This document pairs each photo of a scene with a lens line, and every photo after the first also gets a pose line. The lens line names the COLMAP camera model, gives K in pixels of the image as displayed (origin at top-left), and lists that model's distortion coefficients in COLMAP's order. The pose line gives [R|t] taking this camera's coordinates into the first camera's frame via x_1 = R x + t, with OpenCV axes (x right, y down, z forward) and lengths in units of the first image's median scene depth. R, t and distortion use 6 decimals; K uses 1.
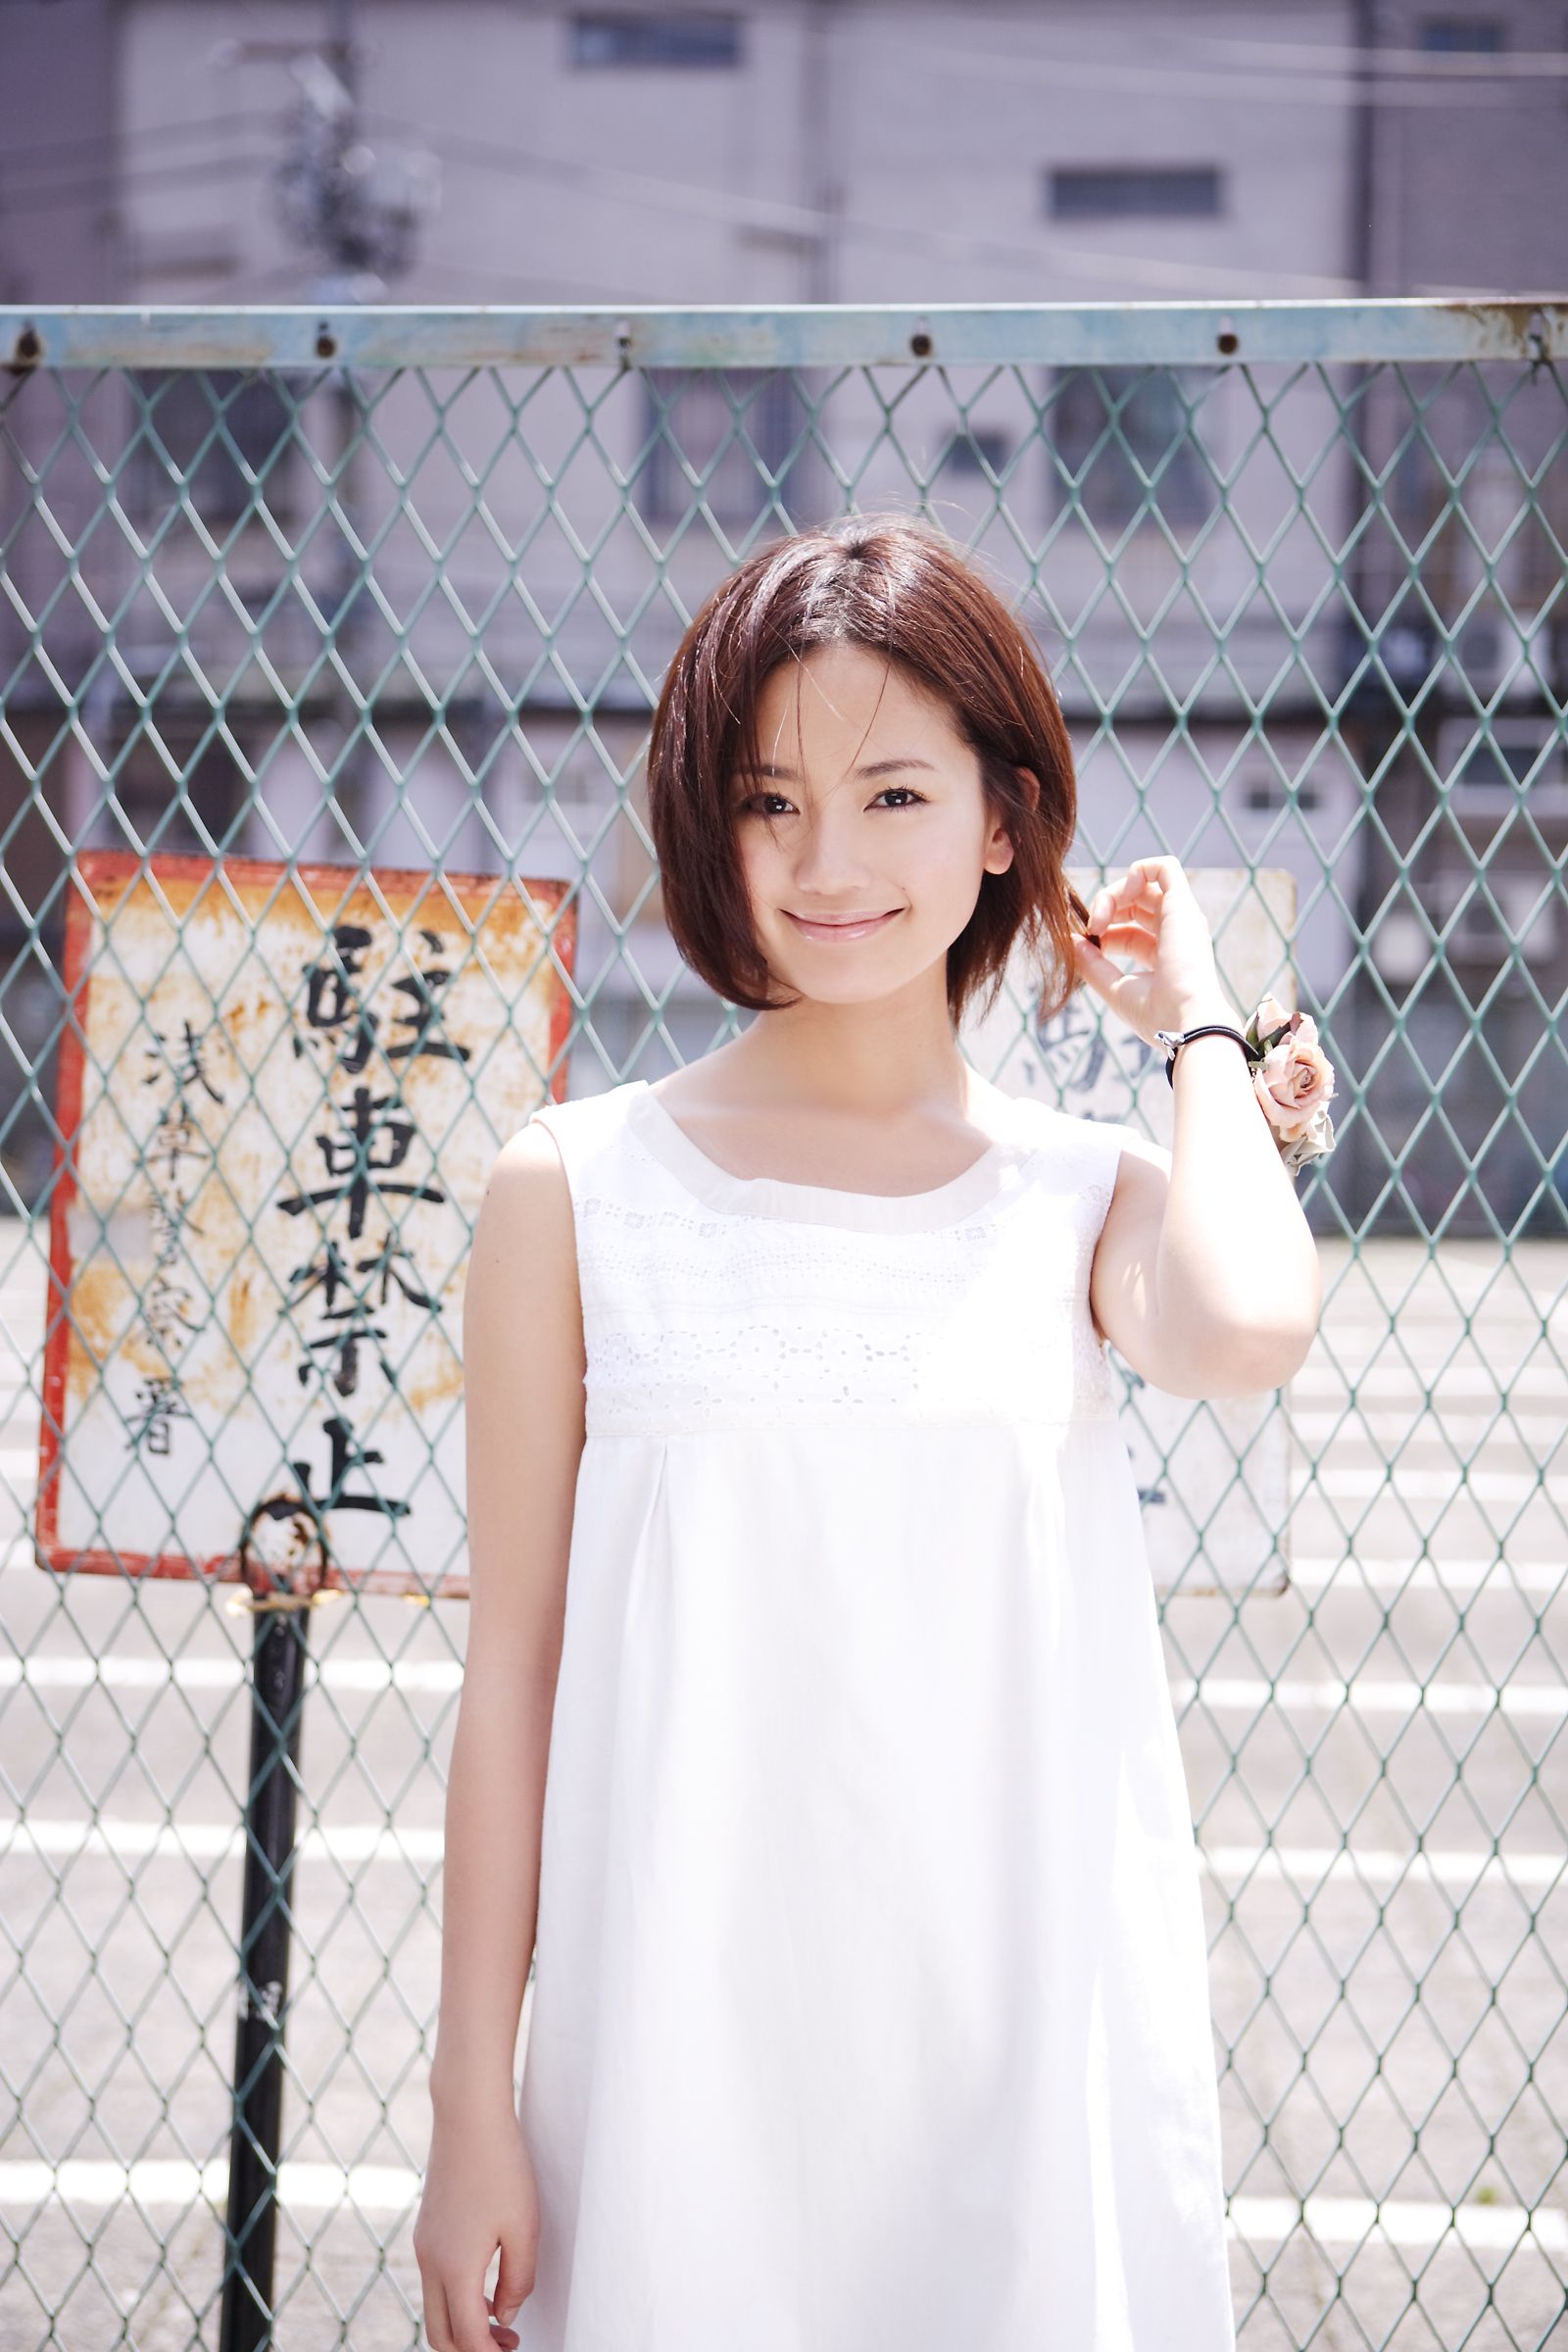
lens RADIAL K [[3491.9, 0, 780.8], [0, 3491.9, 1173.6], [0, 0, 1]] dist [0.053028, 0.000000]
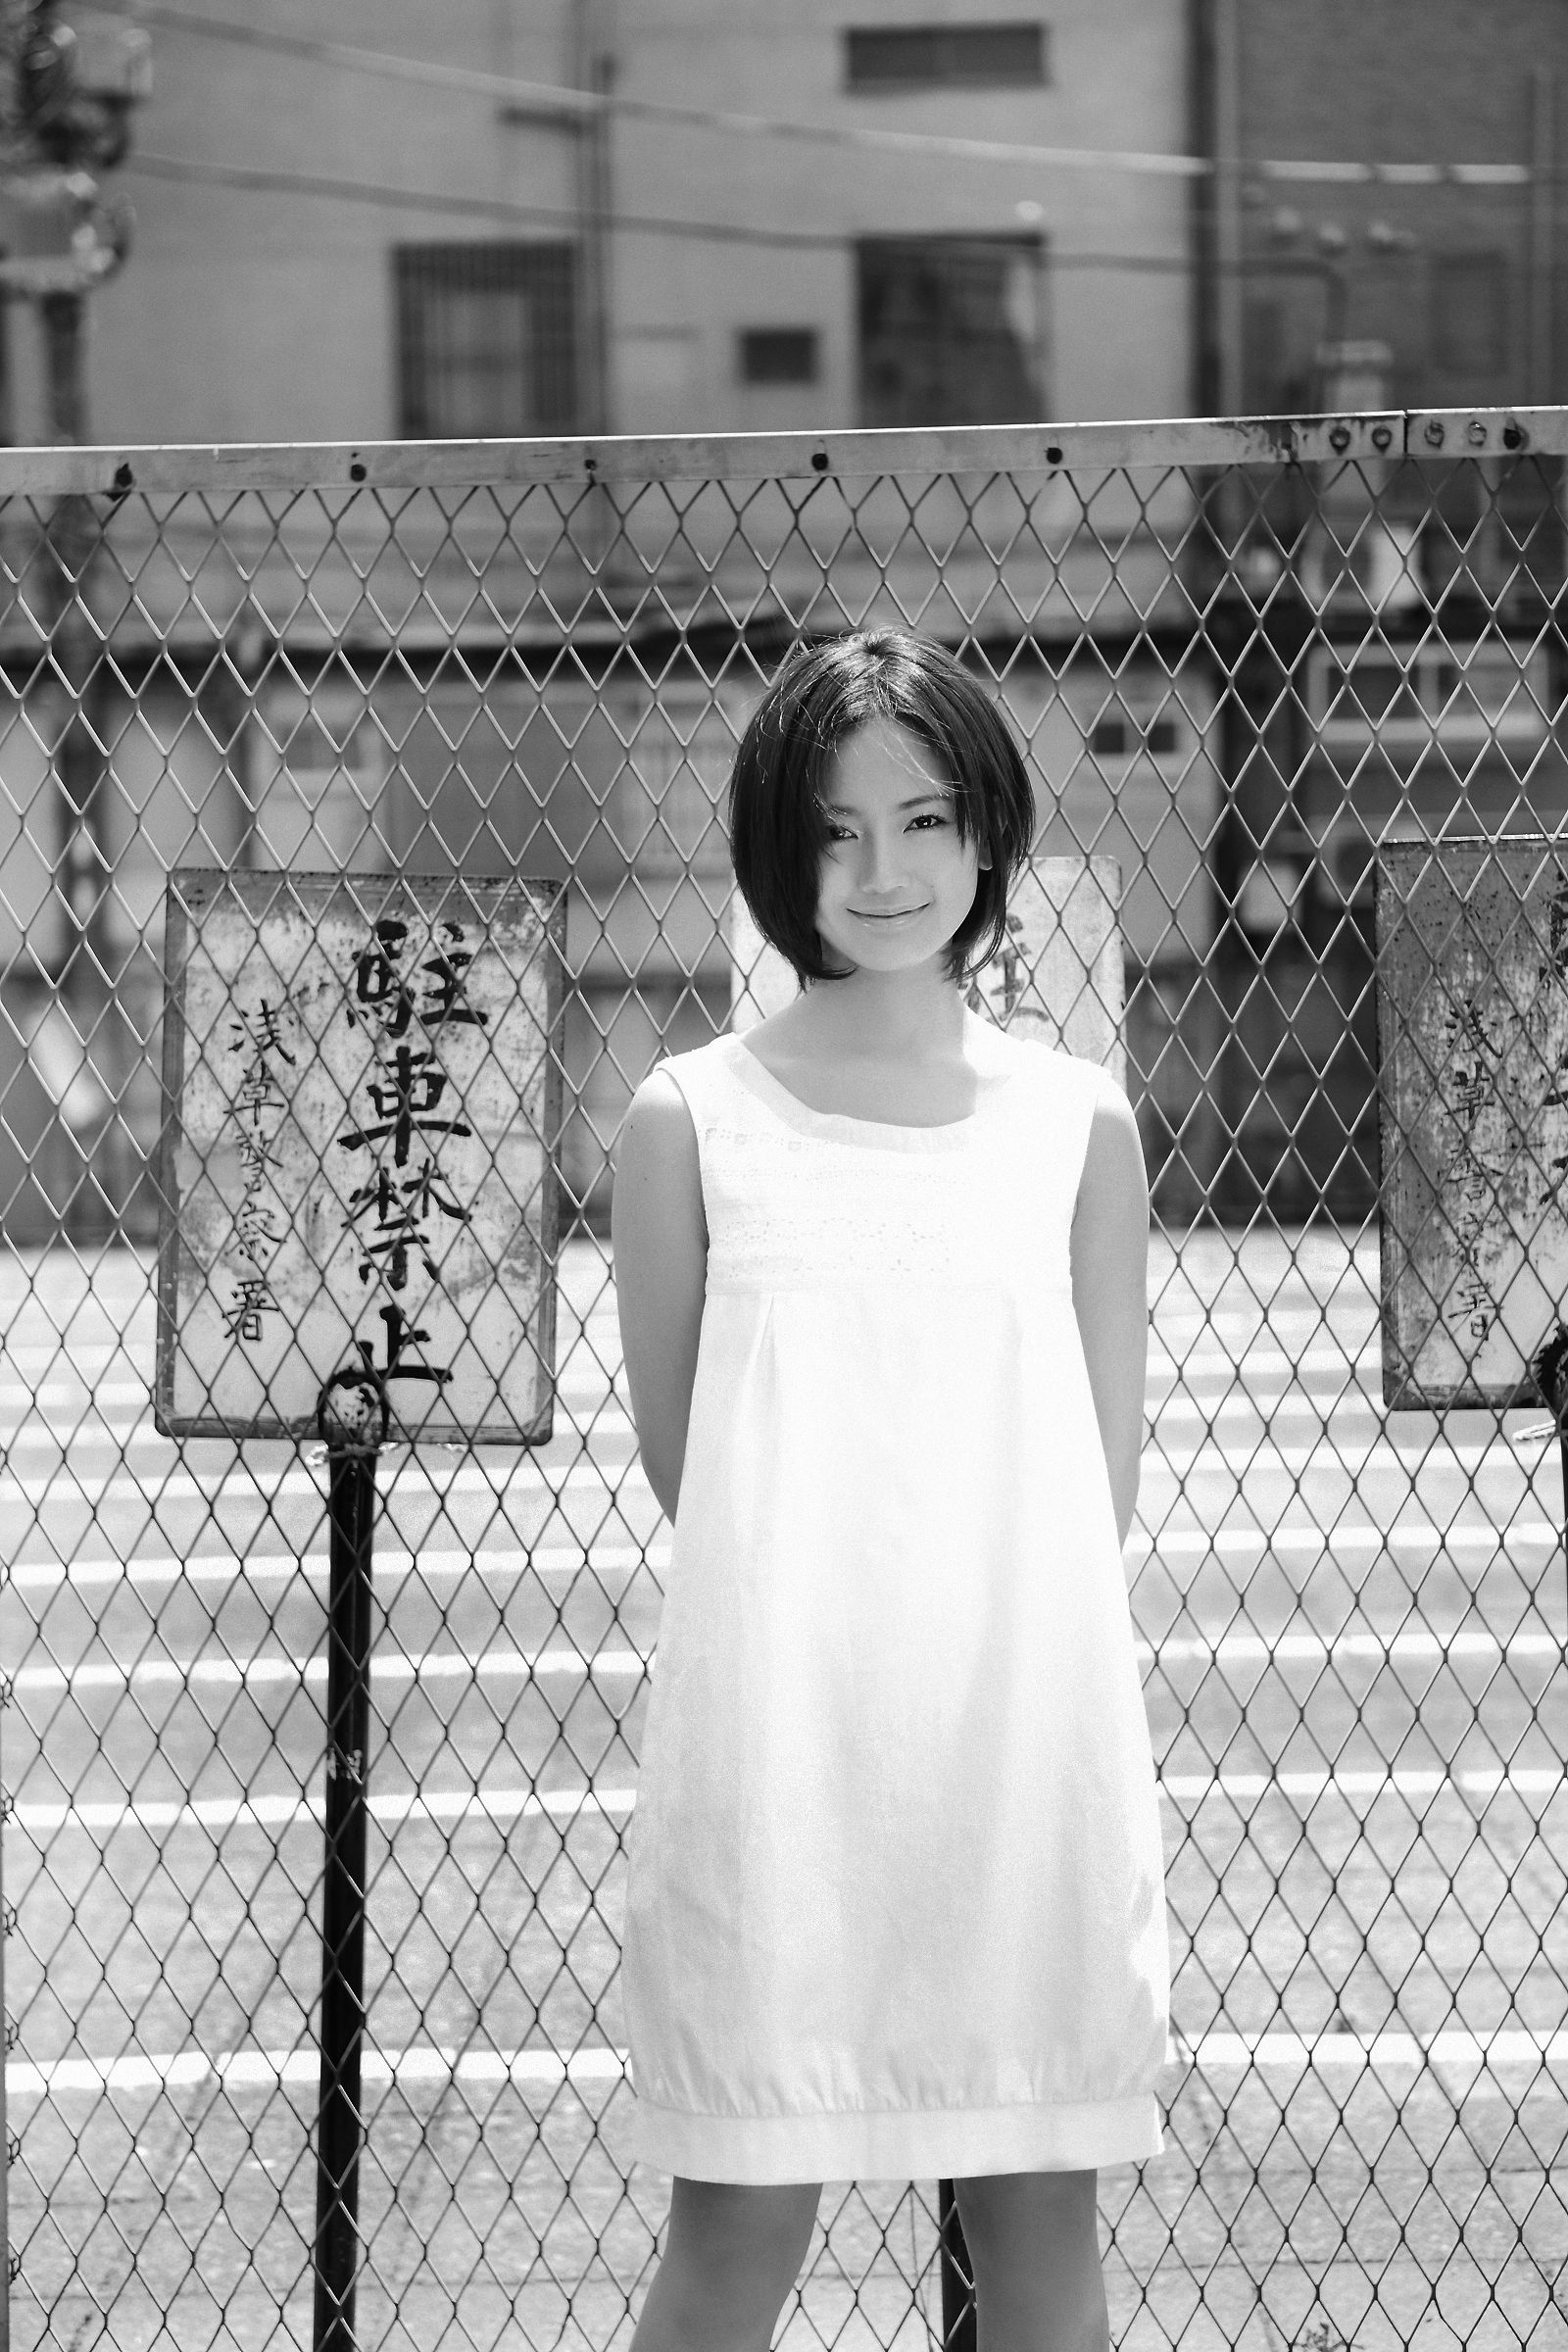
lens RADIAL K [[4217.2, 0, 787.4], [0, 4217.2, 1178.6], [0, 0, 1]] dist [0.136144, 0.000000]
pose [[0.997833, -0.035386, 0.055468, -0.066742], [0.035475, 0.999370, -0.000610, 0.029303], [-0.055412, 0.002577, 0.998460, -0.552533]]
